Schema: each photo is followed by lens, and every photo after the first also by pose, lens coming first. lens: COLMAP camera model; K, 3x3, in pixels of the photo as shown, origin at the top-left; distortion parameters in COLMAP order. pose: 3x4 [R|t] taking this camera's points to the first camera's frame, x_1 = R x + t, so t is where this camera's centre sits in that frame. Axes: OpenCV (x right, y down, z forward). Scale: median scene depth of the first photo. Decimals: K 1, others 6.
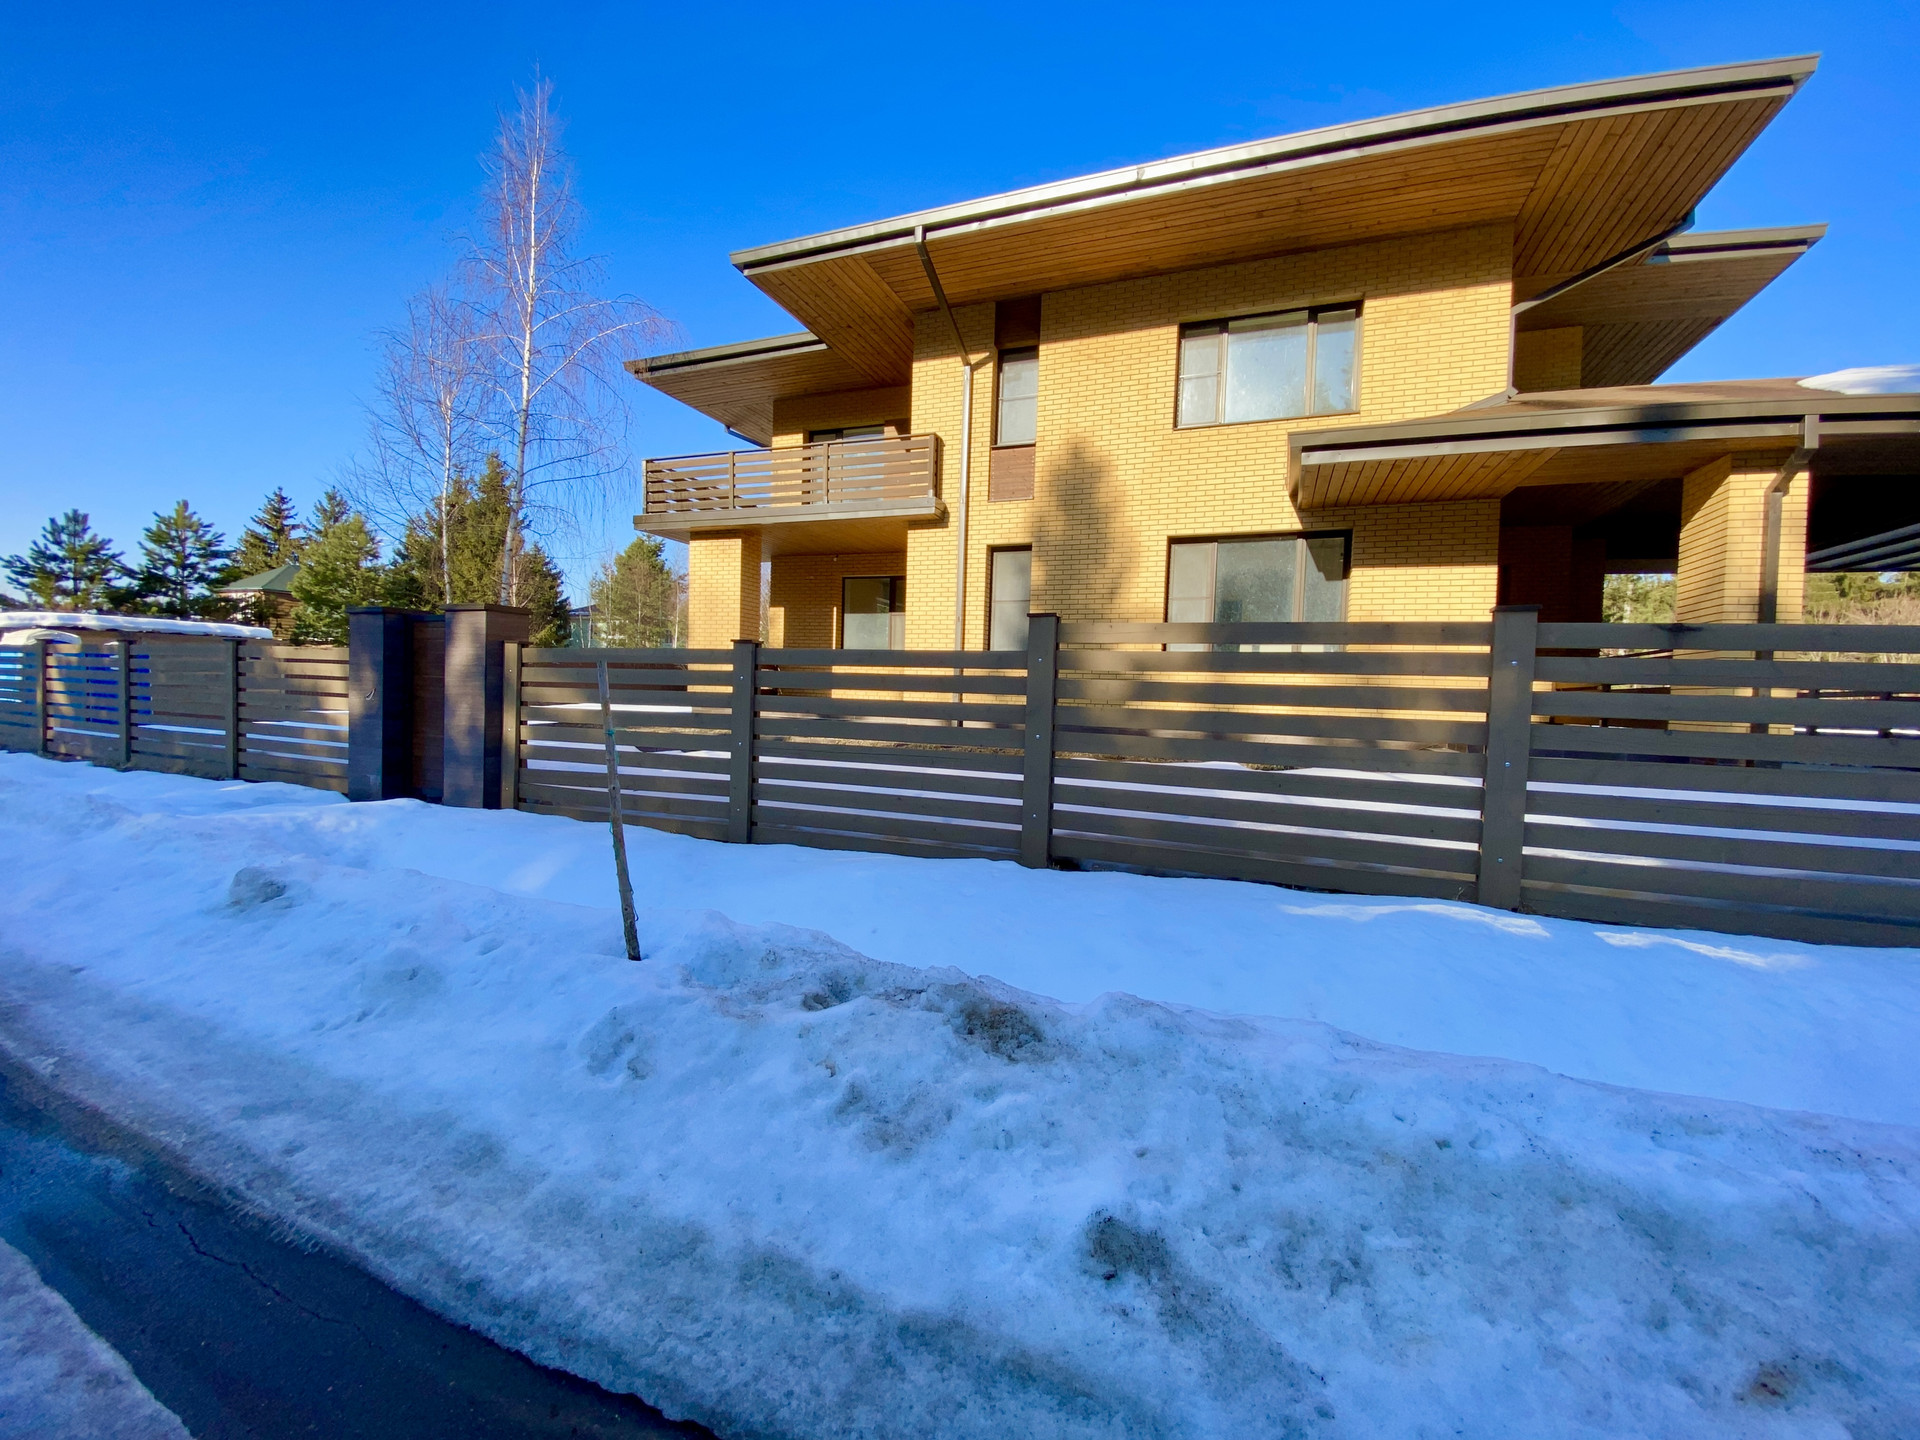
lens RADIAL K [[777.1, 0, 961.9], [0, 777.1, 717.8], [0, 0, 1]] dist [0.019635, -0.019805]
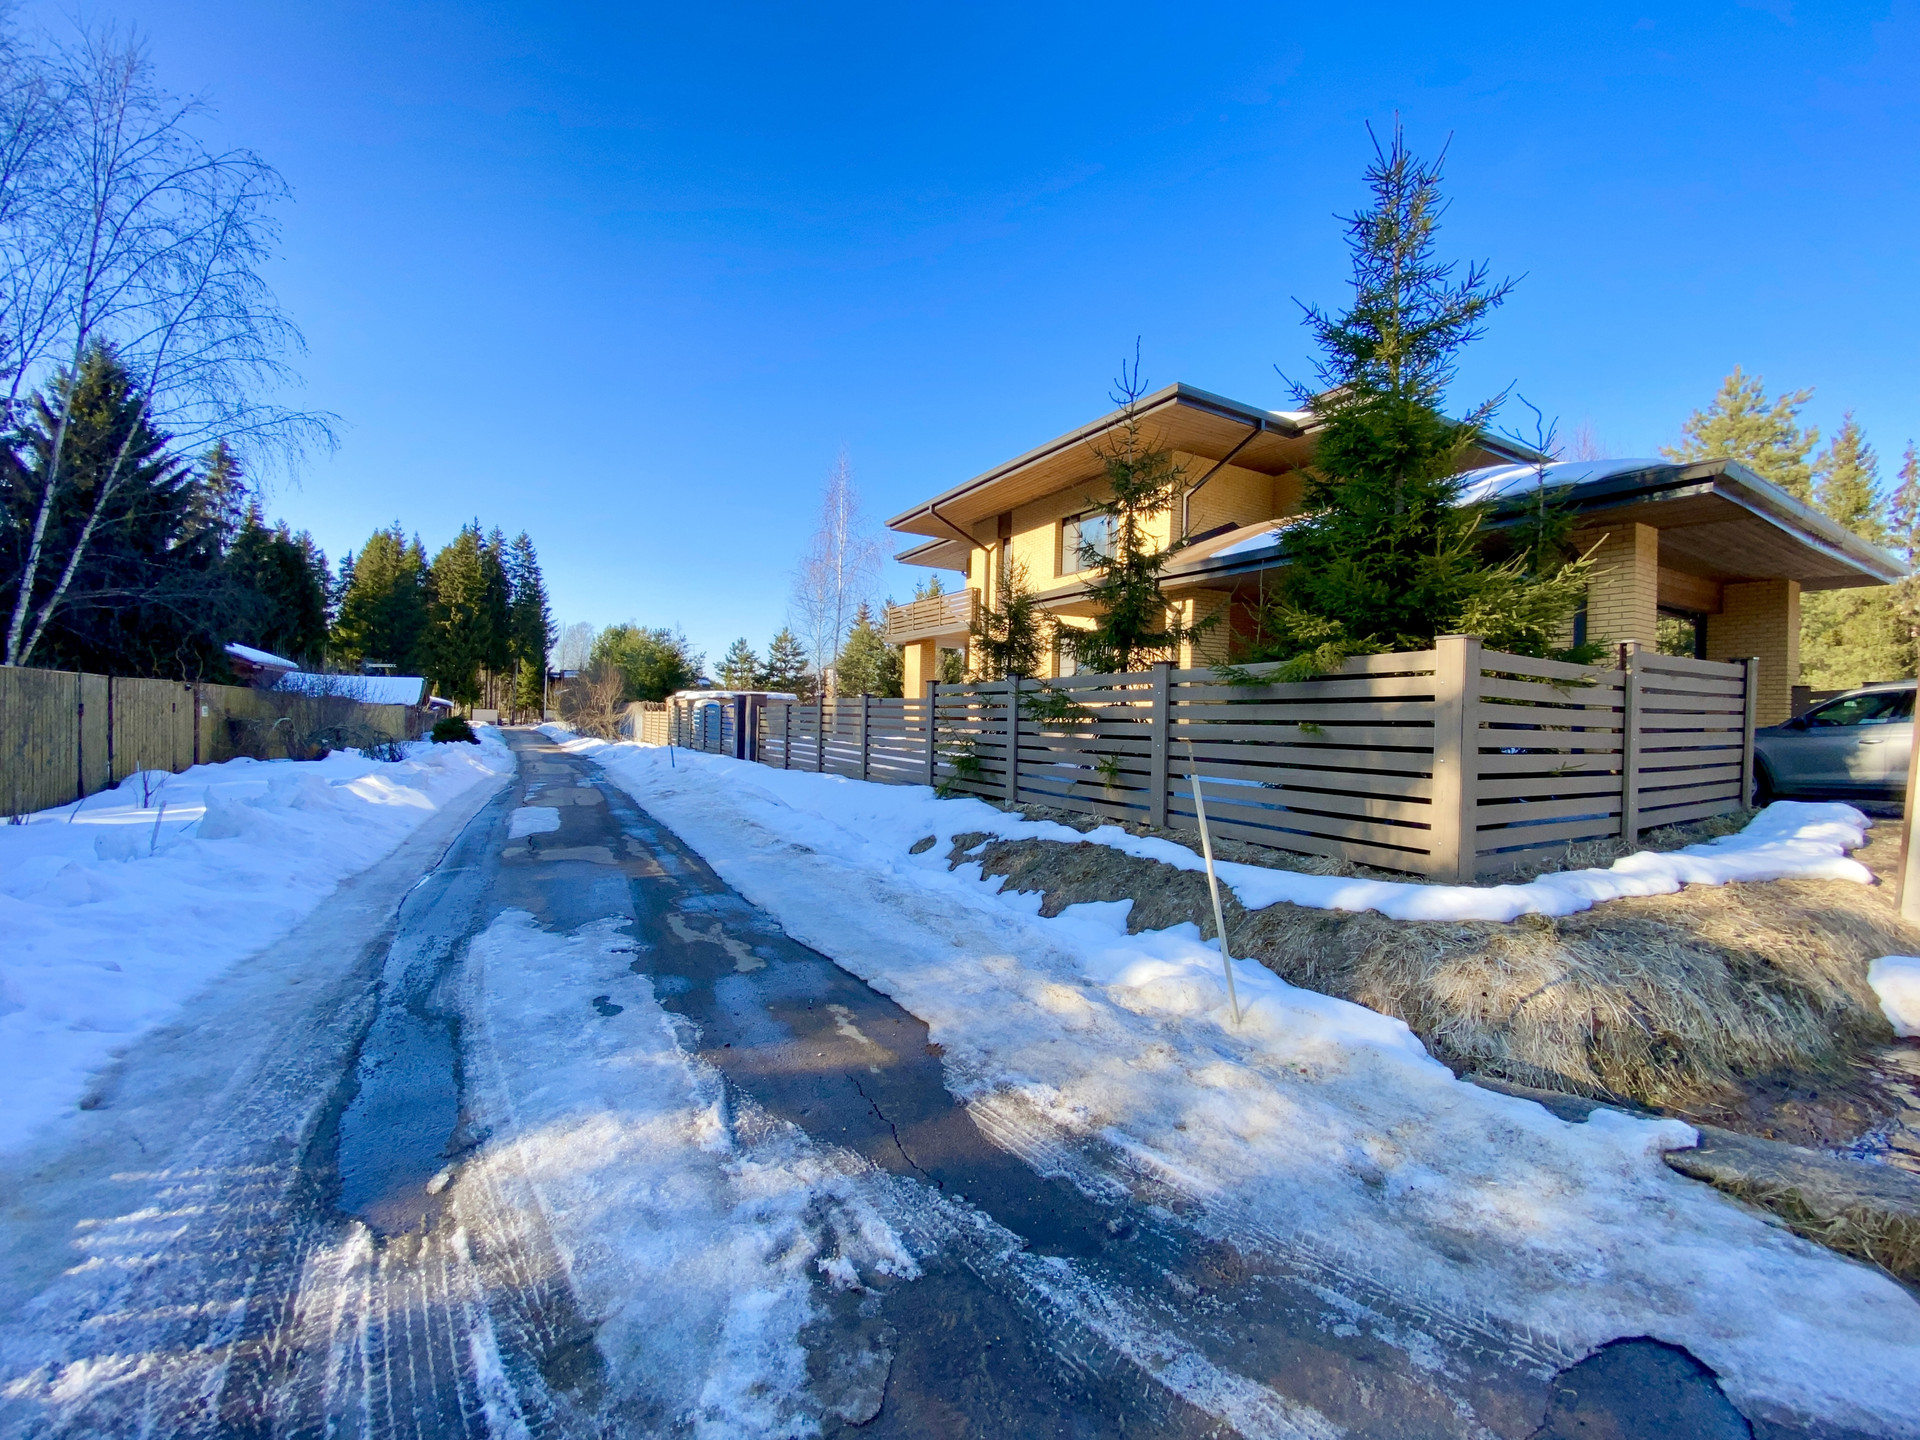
lens RADIAL K [[777.1, 0, 957.5], [0, 777.1, 725.2], [0, 0, 1]] dist [0.019635, -0.019805]
pose [[0.787140, -0.005168, -0.616753, 0.925358], [-0.020022, 0.999224, -0.033926, 0.032003], [0.616449, 0.039053, 0.786426, -0.428786]]
